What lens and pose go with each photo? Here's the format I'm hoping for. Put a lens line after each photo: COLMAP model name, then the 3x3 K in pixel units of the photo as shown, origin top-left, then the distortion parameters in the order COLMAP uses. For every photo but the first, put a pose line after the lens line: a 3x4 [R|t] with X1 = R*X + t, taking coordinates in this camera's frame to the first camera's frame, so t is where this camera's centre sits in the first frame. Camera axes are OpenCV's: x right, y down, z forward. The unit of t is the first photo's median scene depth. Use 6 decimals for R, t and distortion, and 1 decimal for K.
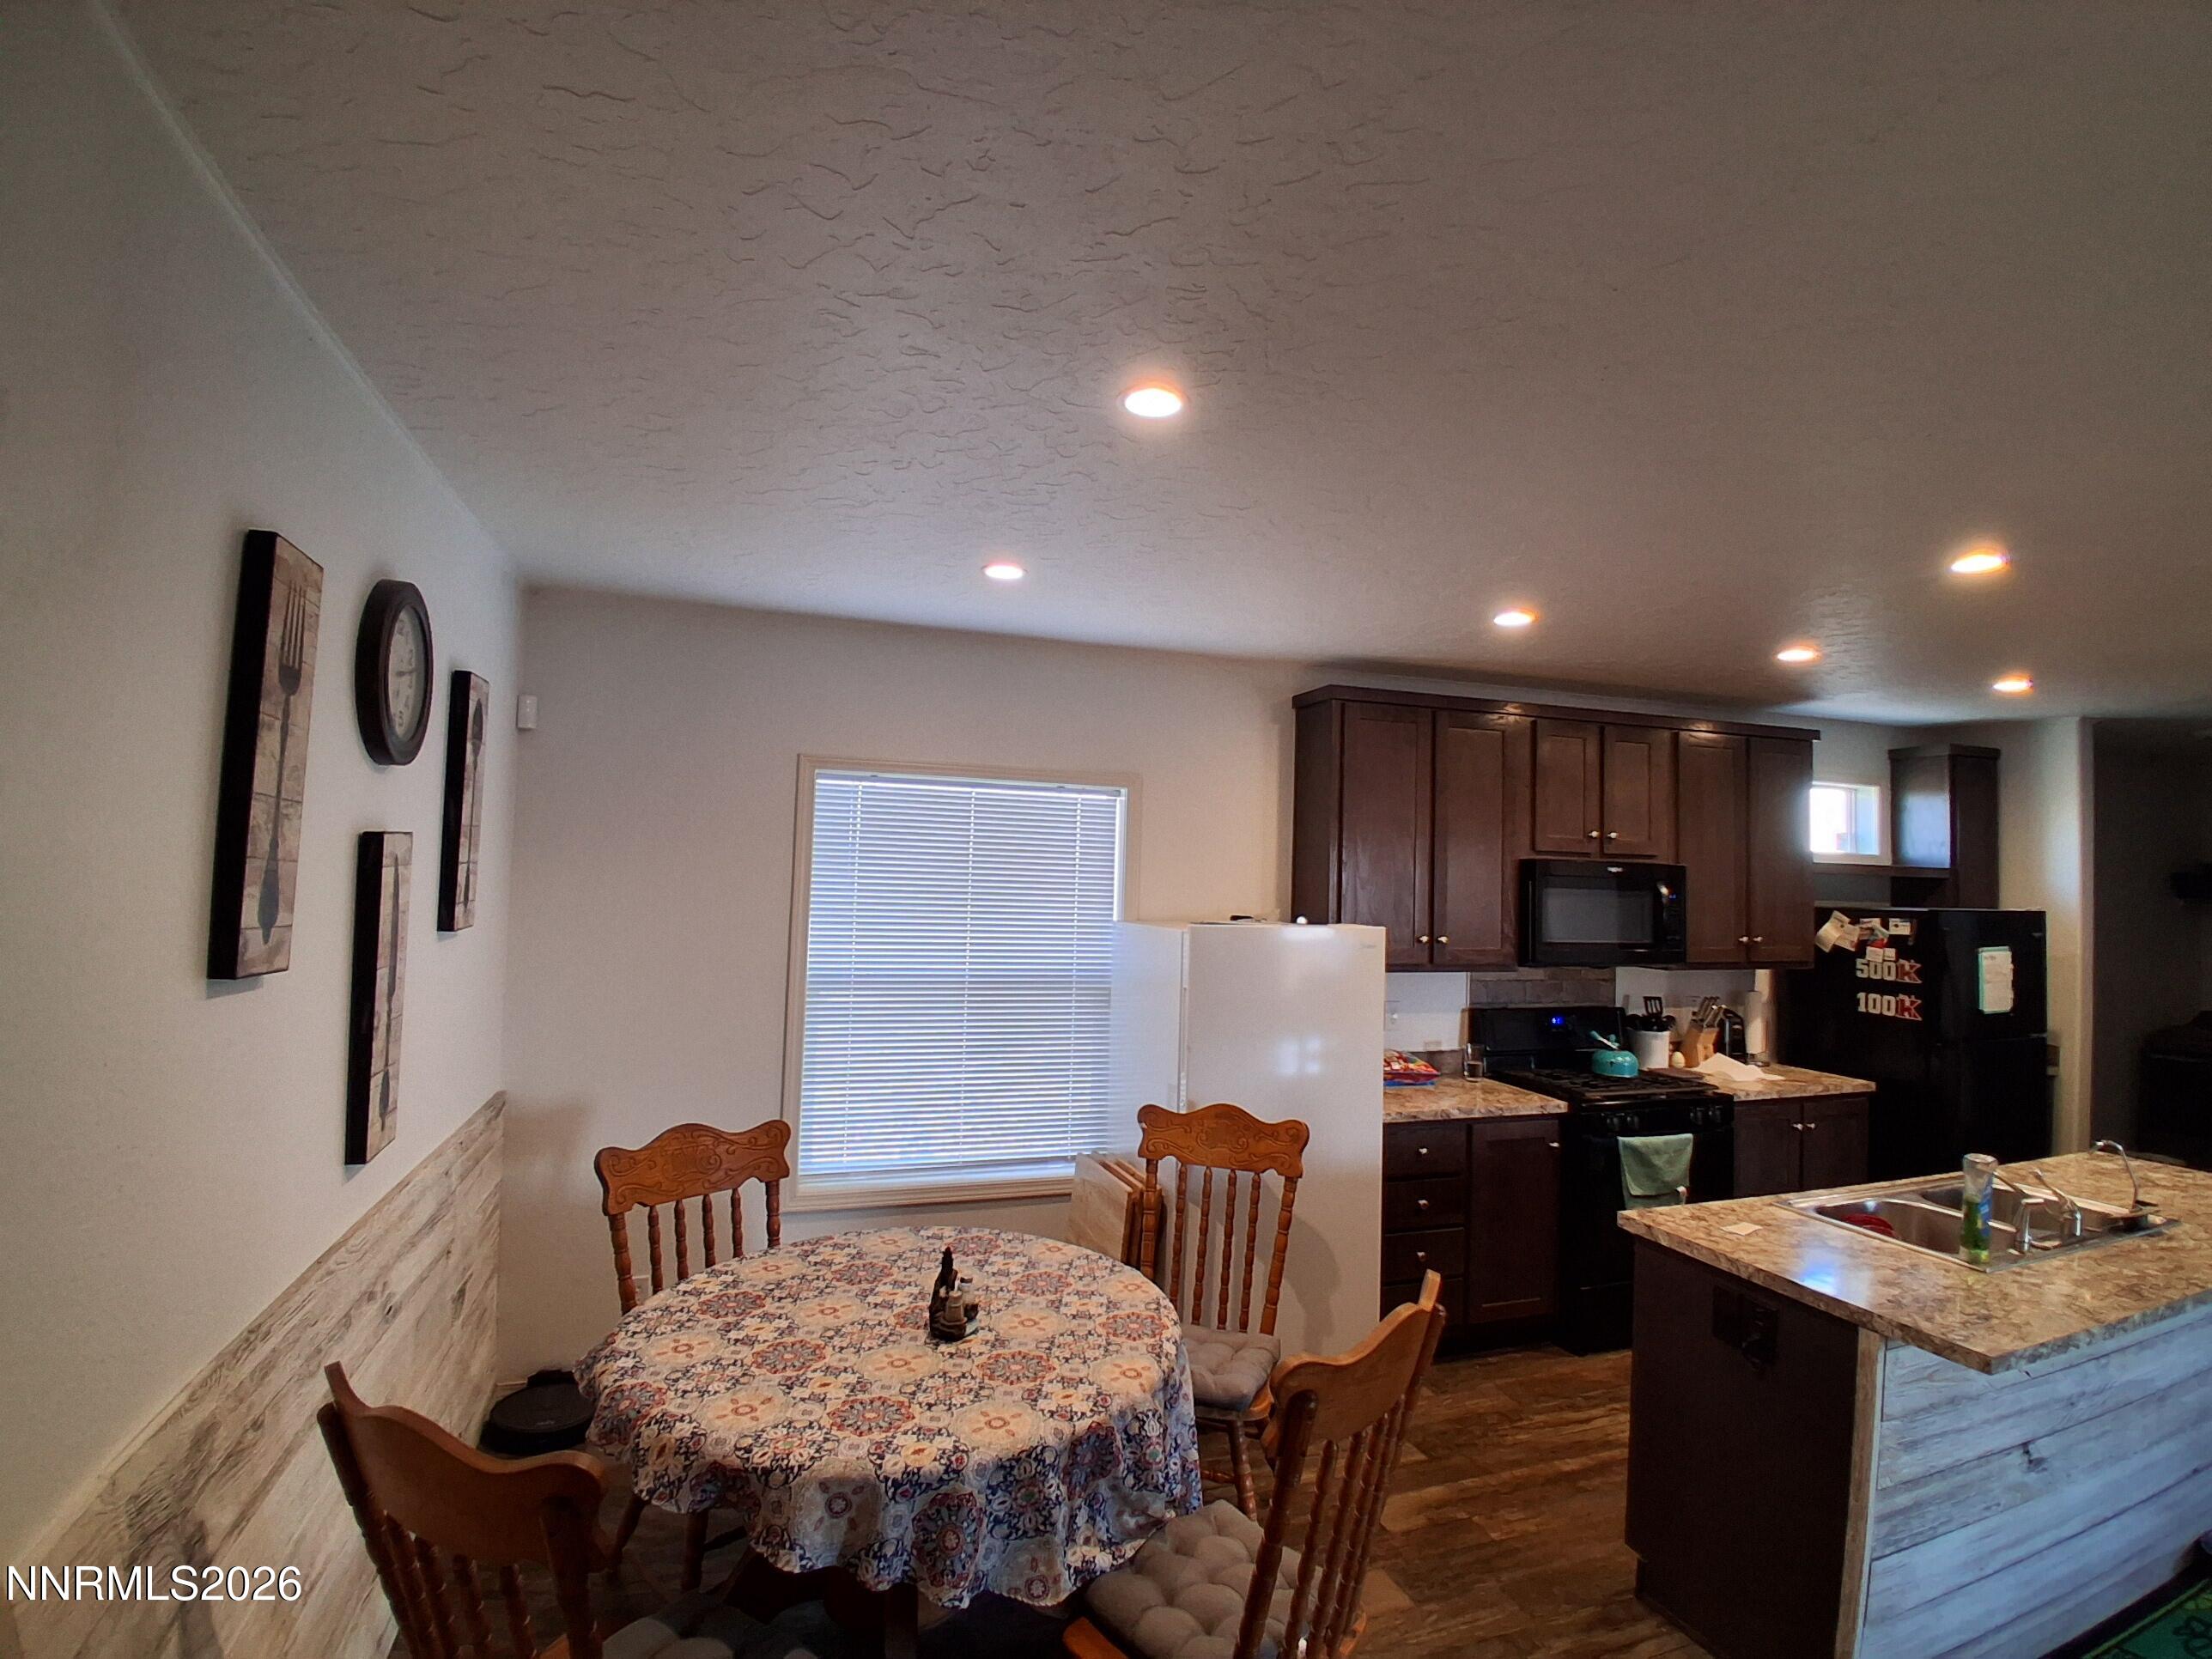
lens RADIAL K [[1079.4, 0, 1110.6], [0, 1079.4, 832.5], [0, 0, 1]] dist [-0.014269, -0.003068]
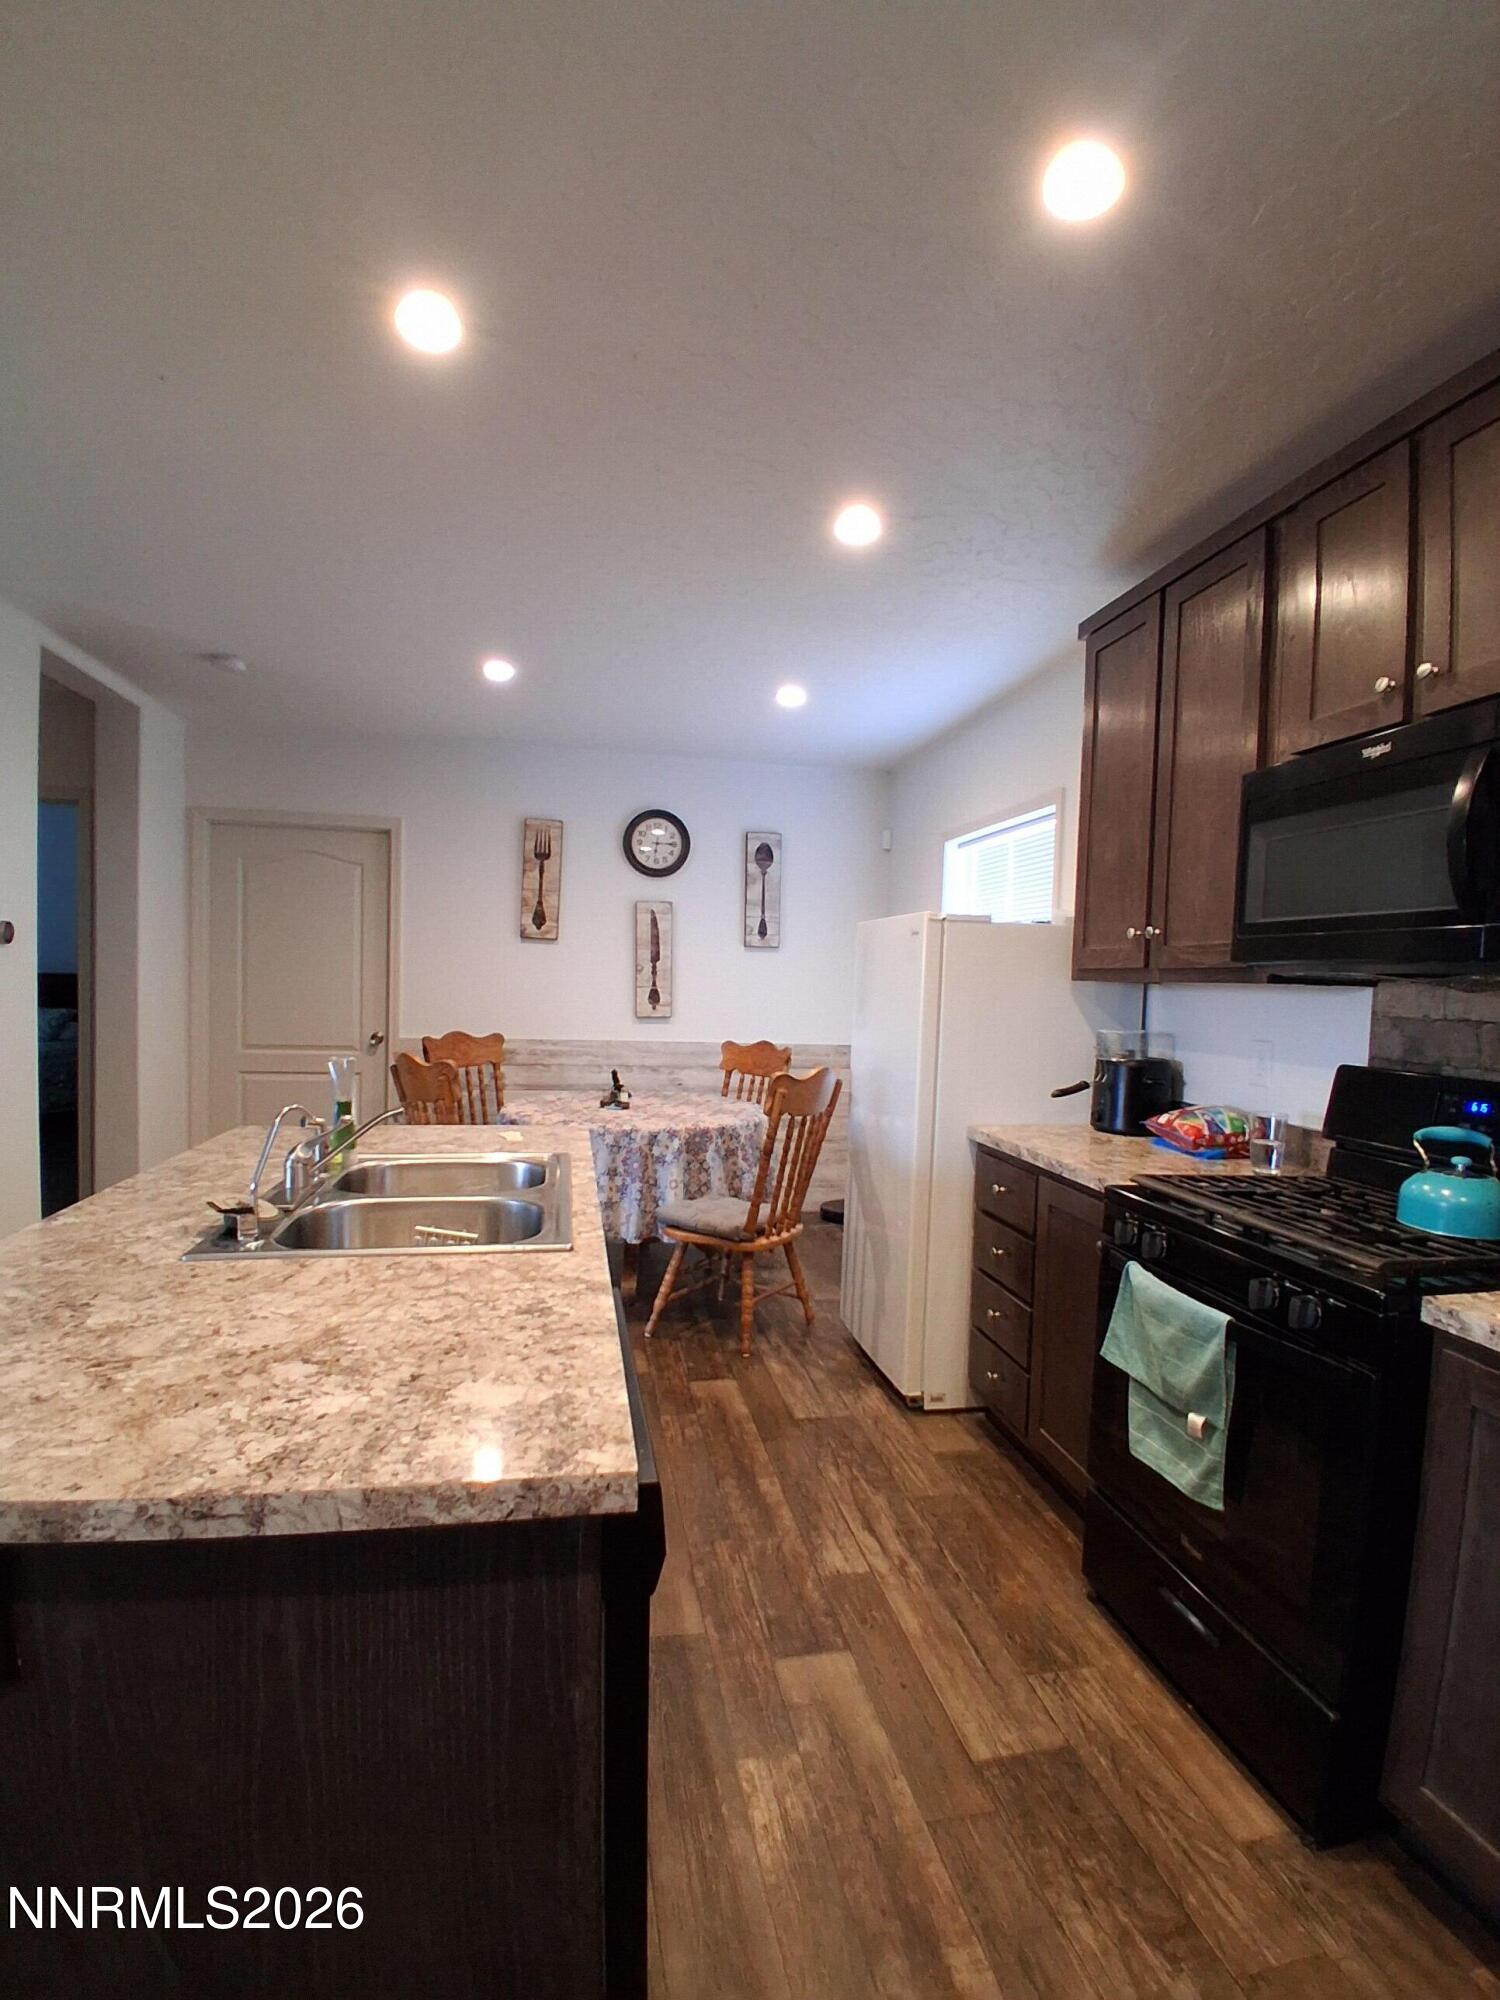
lens RADIAL K [[976.0, 0, 758.9], [0, 976.0, 1018.0], [0, 0, 1]] dist [-0.014269, -0.003068]
pose [[-0.124718, 0.009534, -0.992146, 0.977162], [0.005421, 0.999945, 0.008928, 0.152362], [0.992177, -0.004265, -0.124762, 0.864731]]
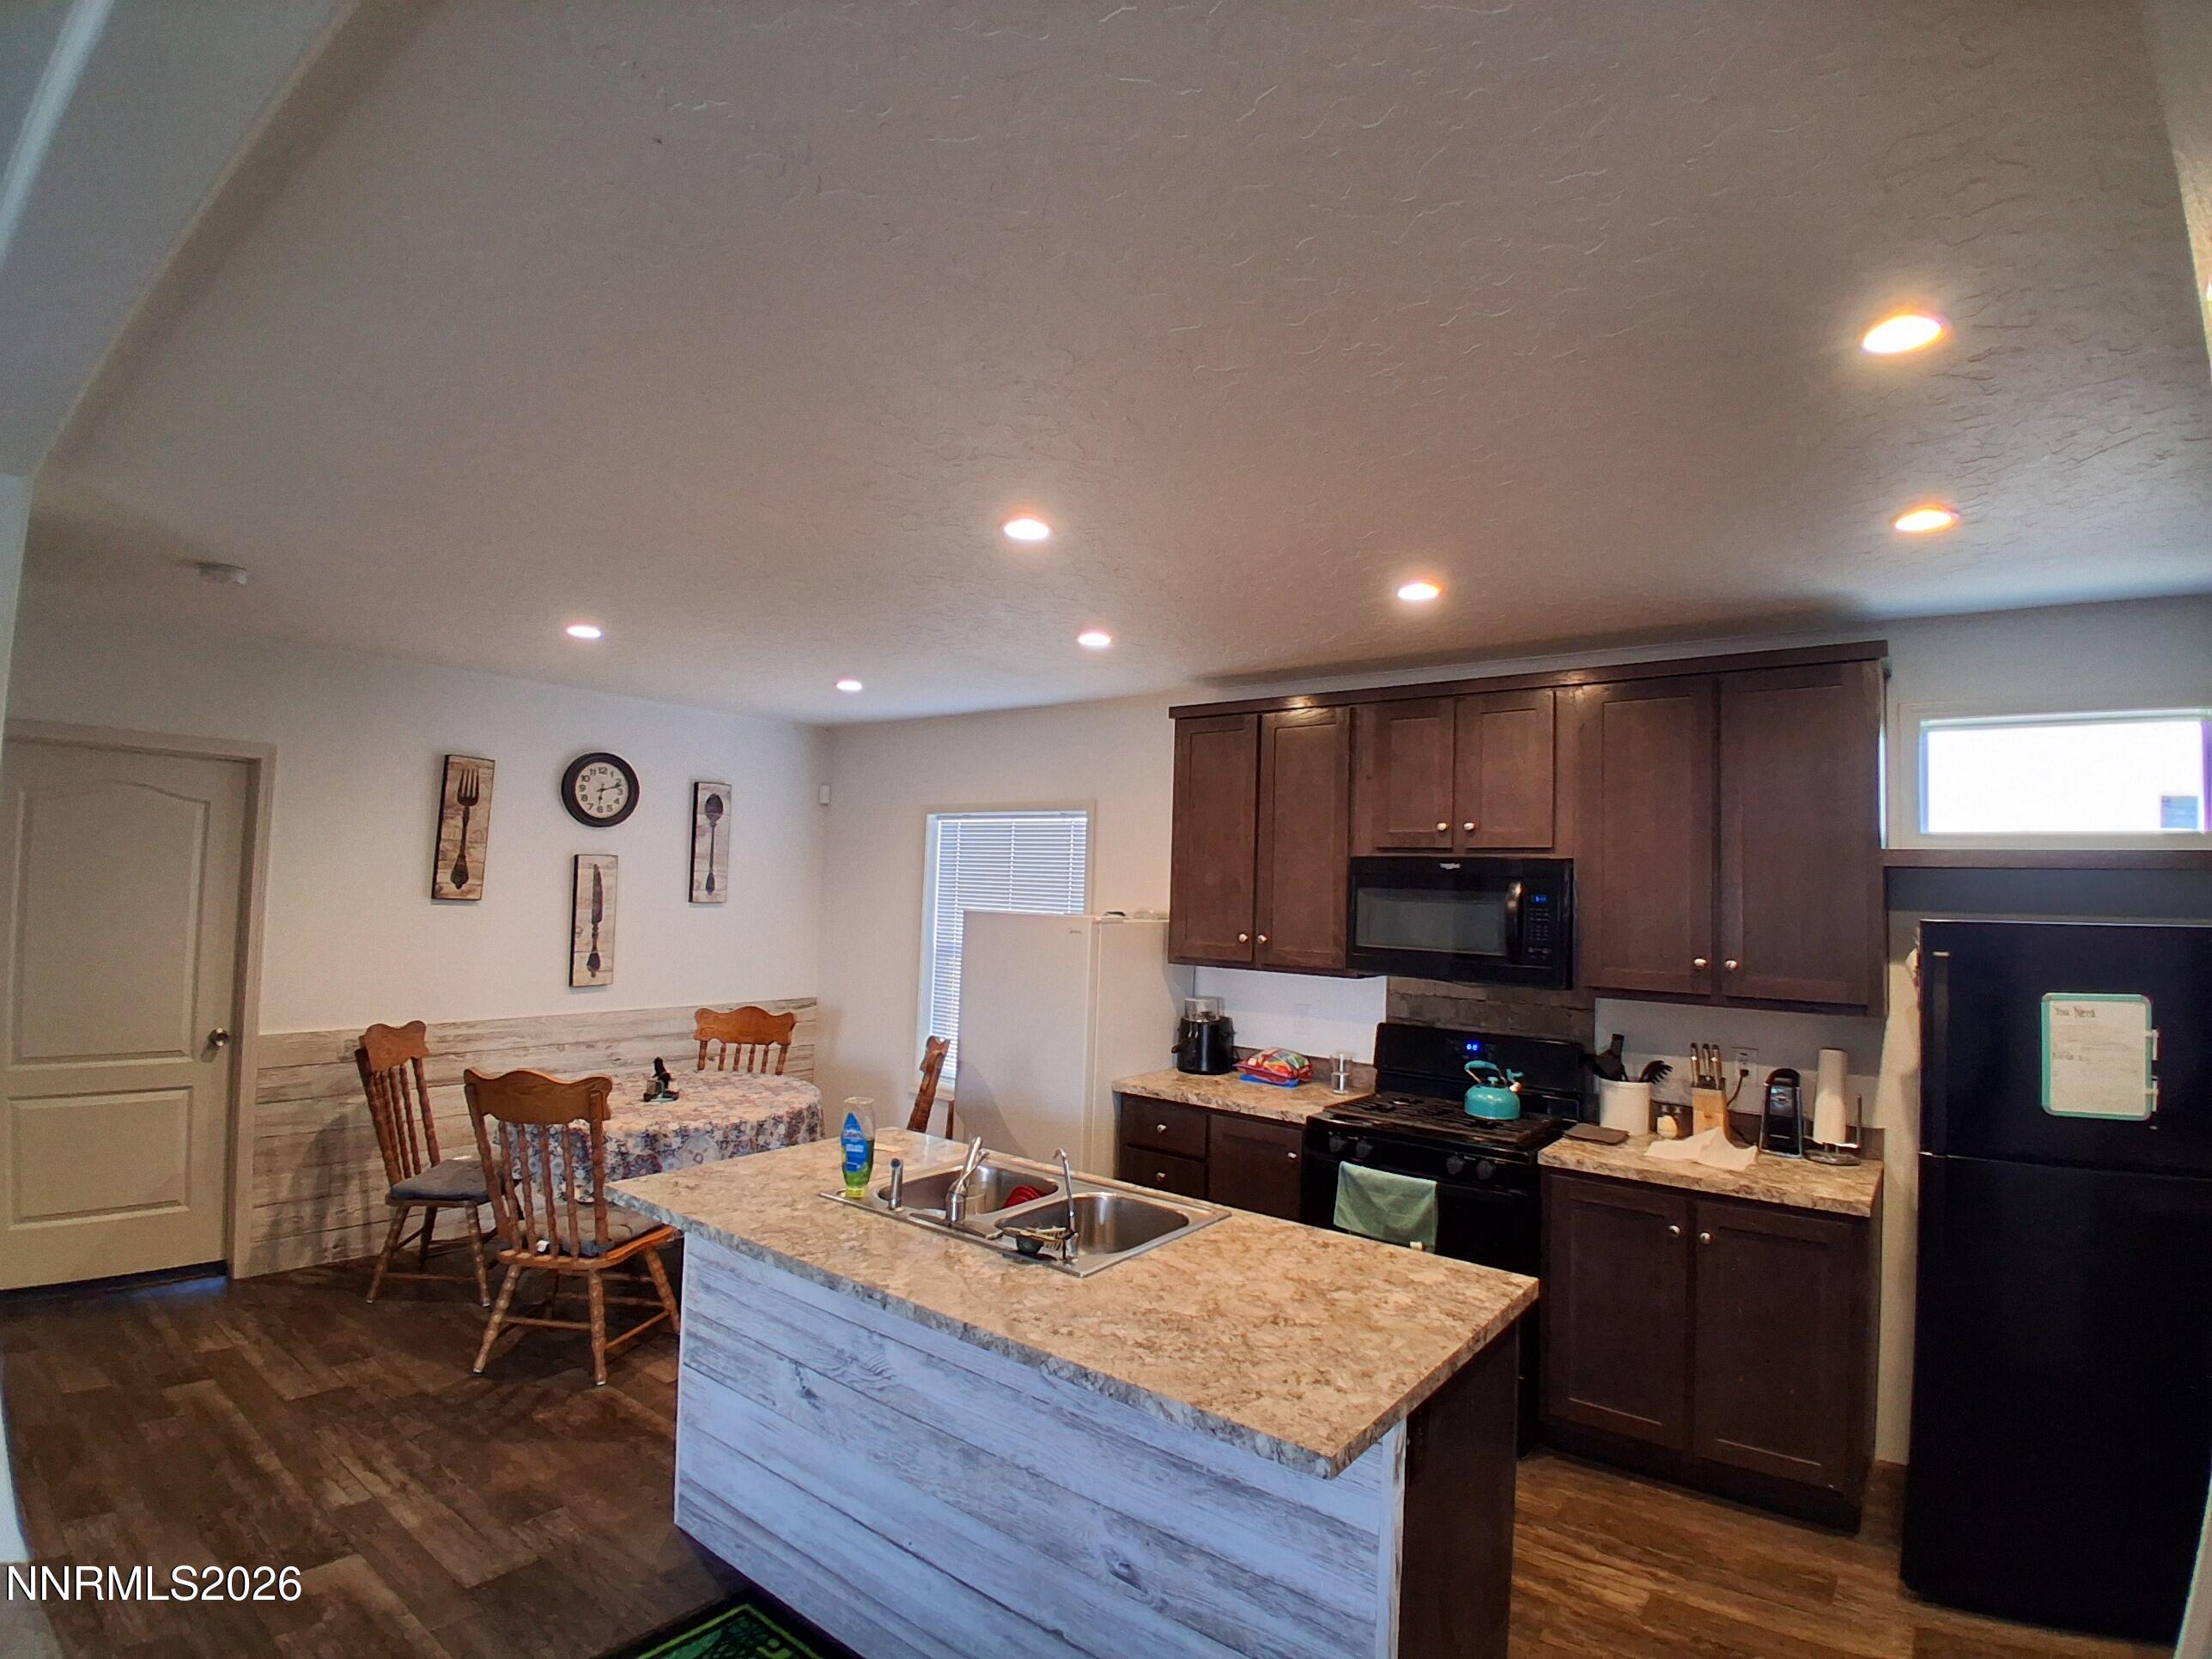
lens RADIAL K [[1079.4, 0, 1119.3], [0, 1079.4, 814.1], [0, 0, 1]] dist [-0.014269, -0.003068]
pose [[0.562731, -0.065374, -0.824051, 1.116111], [0.016319, 0.997552, -0.067994, 0.051556], [0.826479, 0.024815, 0.562420, 0.329074]]
